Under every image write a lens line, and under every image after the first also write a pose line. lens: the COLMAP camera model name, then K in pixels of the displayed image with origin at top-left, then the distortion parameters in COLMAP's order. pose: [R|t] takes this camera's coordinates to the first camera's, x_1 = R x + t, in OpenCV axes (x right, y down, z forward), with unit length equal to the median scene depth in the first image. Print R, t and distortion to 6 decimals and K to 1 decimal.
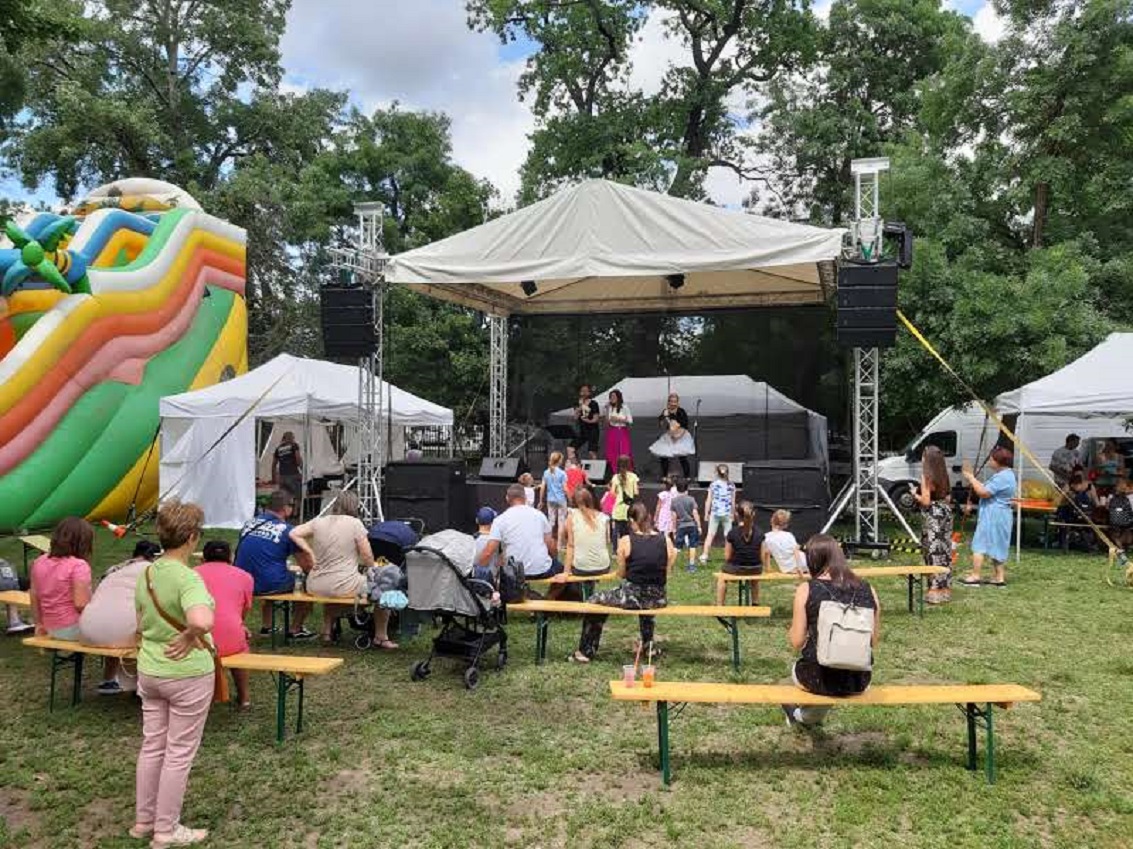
lens RADIAL K [[893.3, 0, 569.8], [0, 893.3, 422.7], [0, 0, 1]] dist [0.050554, -0.102482]
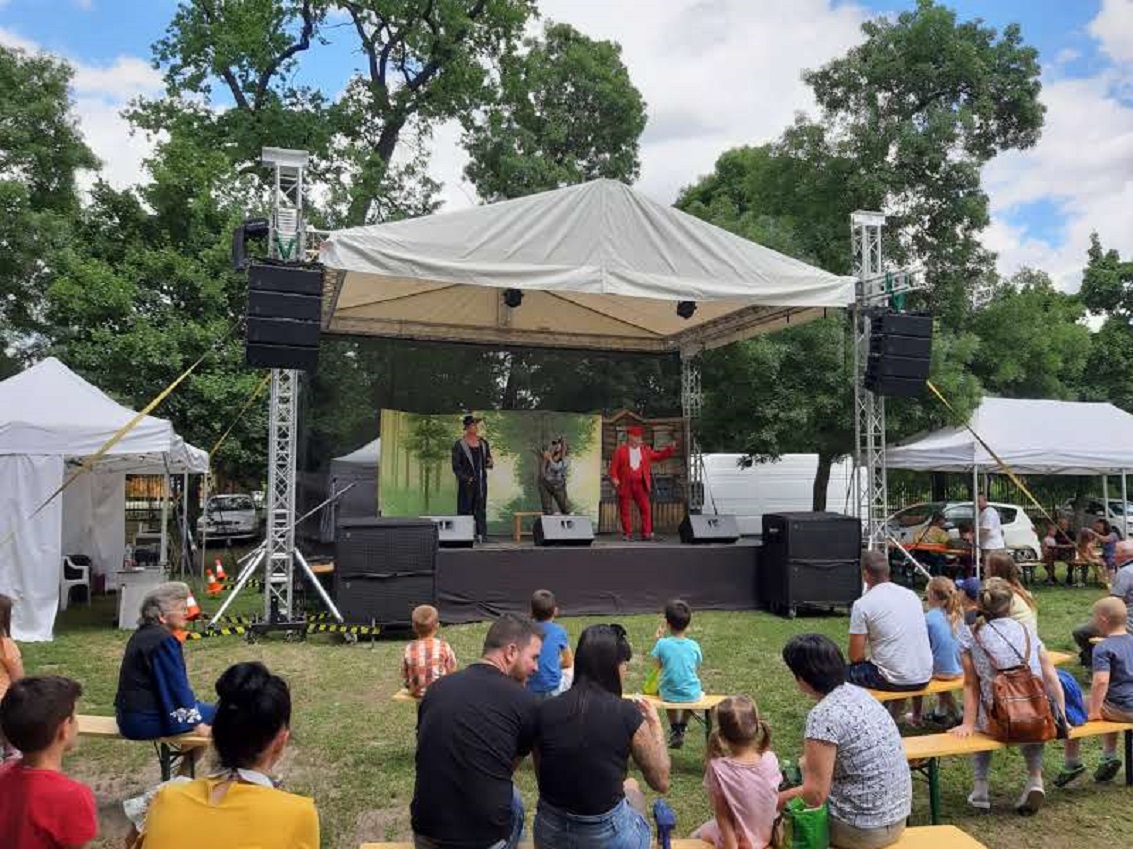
lens RADIAL K [[893.3, 0, 565.1], [0, 893.3, 432.0], [0, 0, 1]] dist [0.050554, -0.102482]
pose [[0.819665, 0.034566, 0.571800, -0.220664], [-0.006689, 0.998687, -0.050782, 0.003107], [-0.572805, 0.037800, 0.818820, 0.161440]]
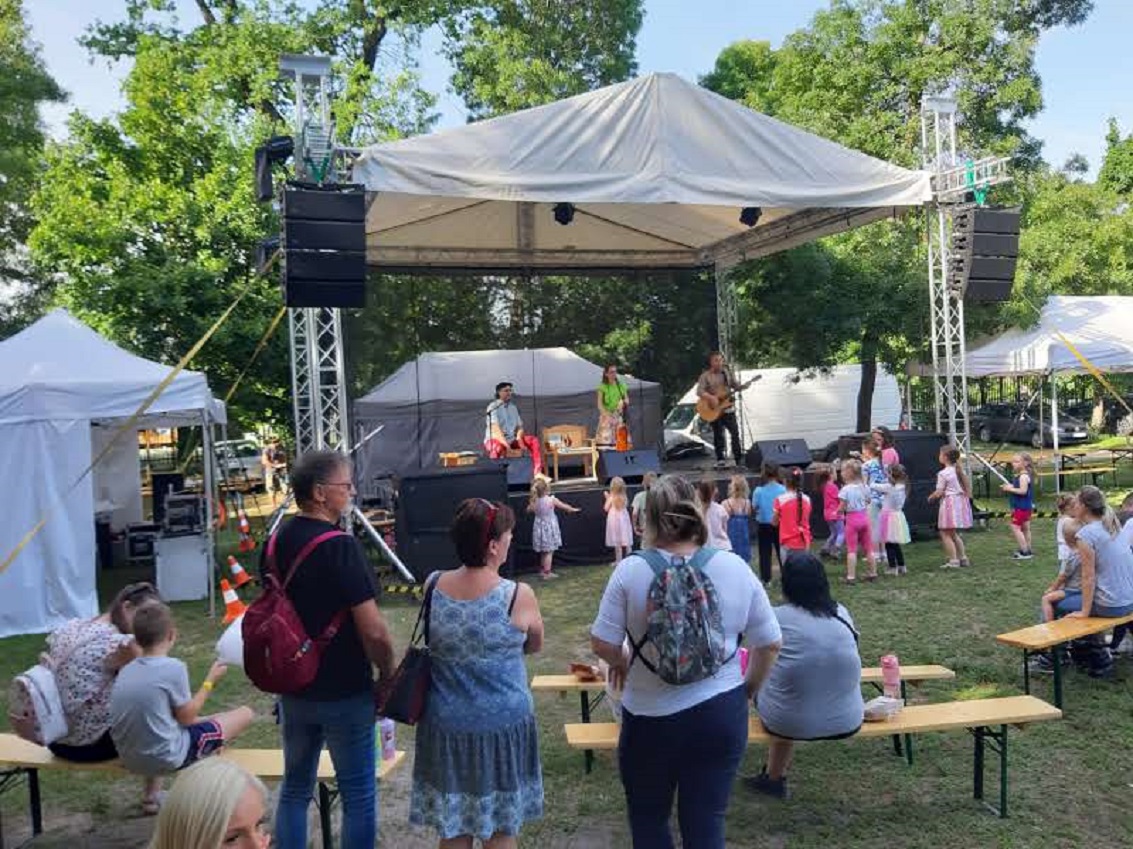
lens RADIAL K [[893.3, 0, 554.9], [0, 893.3, 434.6], [0, 0, 1]] dist [0.050554, -0.102482]
pose [[0.812122, -0.062888, 0.580089, -0.230020], [0.049263, 0.998015, 0.039228, -0.002313], [-0.581405, -0.003281, 0.813608, 0.207163]]
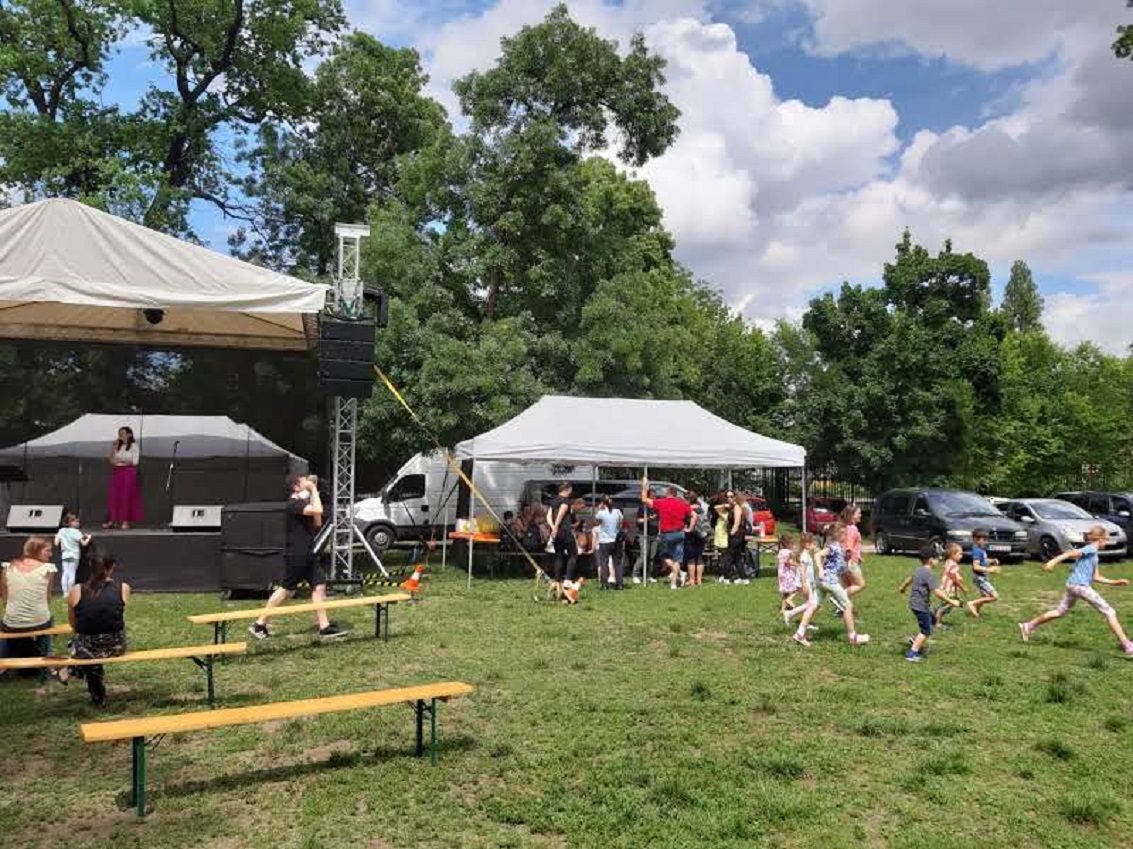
lens RADIAL K [[893.3, 0, 570.4], [0, 893.3, 423.3], [0, 0, 1]] dist [0.050554, -0.102482]
pose [[0.845554, 0.035827, 0.532686, -0.005959], [-0.010638, 0.998678, -0.050282, -0.000267], [-0.533783, 0.036850, 0.844818, -0.022713]]
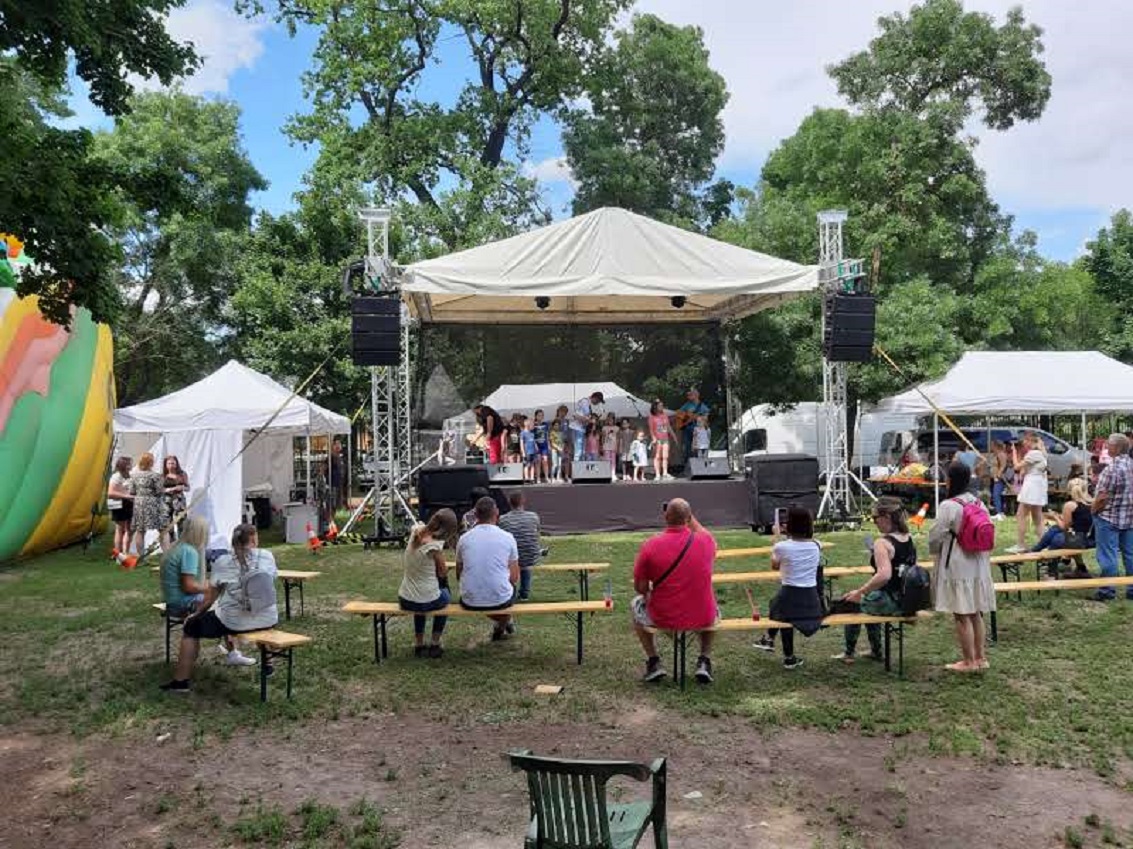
lens RADIAL K [[893.3, 0, 568.7], [0, 893.3, 437.6], [0, 0, 1]] dist [0.050554, -0.102482]
pose [[0.909313, -0.027630, 0.415195, -0.226135], [0.022987, 0.999605, 0.016177, -0.002781], [-0.415478, -0.005166, 0.909588, 0.006016]]
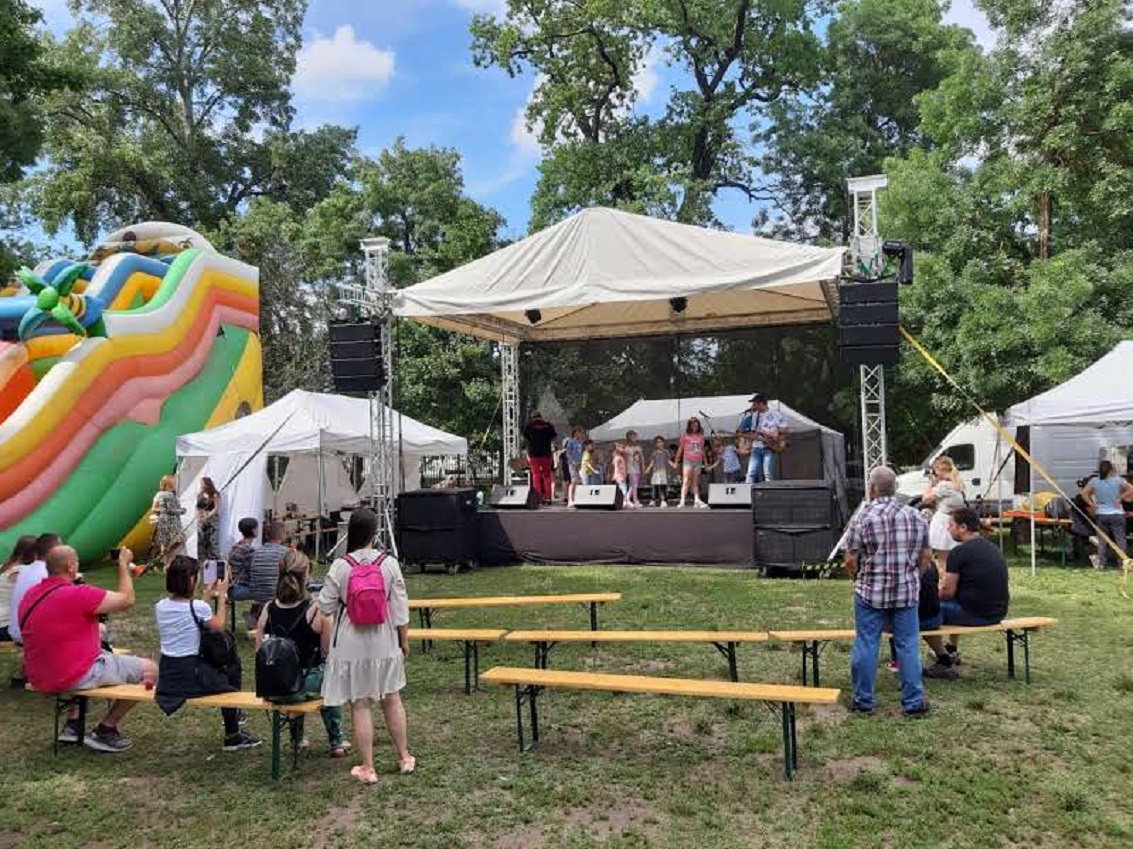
lens RADIAL K [[893.3, 0, 572.4], [0, 893.3, 422.6], [0, 0, 1]] dist [0.050554, -0.102482]
pose [[0.999214, -0.032395, -0.022861, 0.008295], [0.031792, 0.999149, -0.026288, -0.001564], [0.023693, 0.025541, 0.999393, -0.001775]]
